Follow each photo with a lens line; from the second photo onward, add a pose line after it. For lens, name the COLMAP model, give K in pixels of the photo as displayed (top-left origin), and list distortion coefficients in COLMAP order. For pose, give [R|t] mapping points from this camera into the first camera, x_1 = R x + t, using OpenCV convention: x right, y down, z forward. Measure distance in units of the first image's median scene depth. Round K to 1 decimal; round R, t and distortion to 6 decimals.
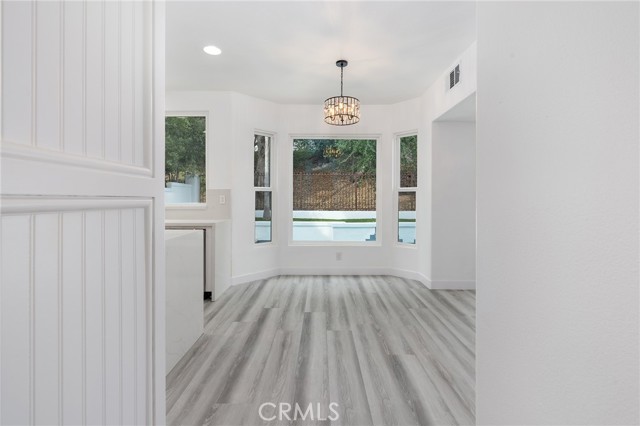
lens RADIAL K [[297.7, 0, 319.6], [0, 297.7, 201.3], [0, 0, 1]] dist [-0.008207, -0.000010]
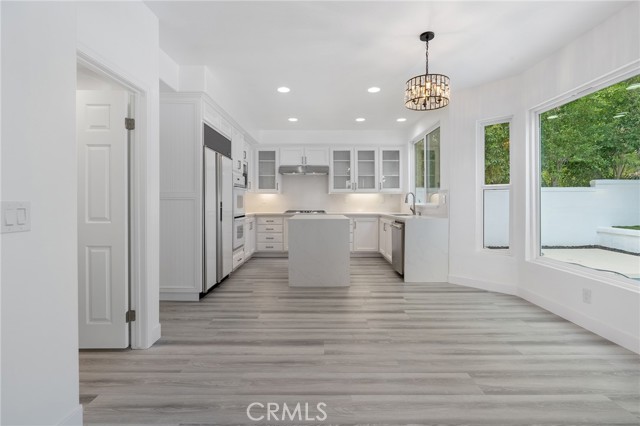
lens RADIAL K [[297.7, 0, 319.6], [0, 297.7, 201.3], [0, 0, 1]] dist [-0.008207, -0.000010]
pose [[-0.019218, -0.002690, -0.999812, 1.040580], [-0.008705, 0.999959, -0.002523, 0.011649], [0.999777, 0.008655, -0.019240, 0.799375]]
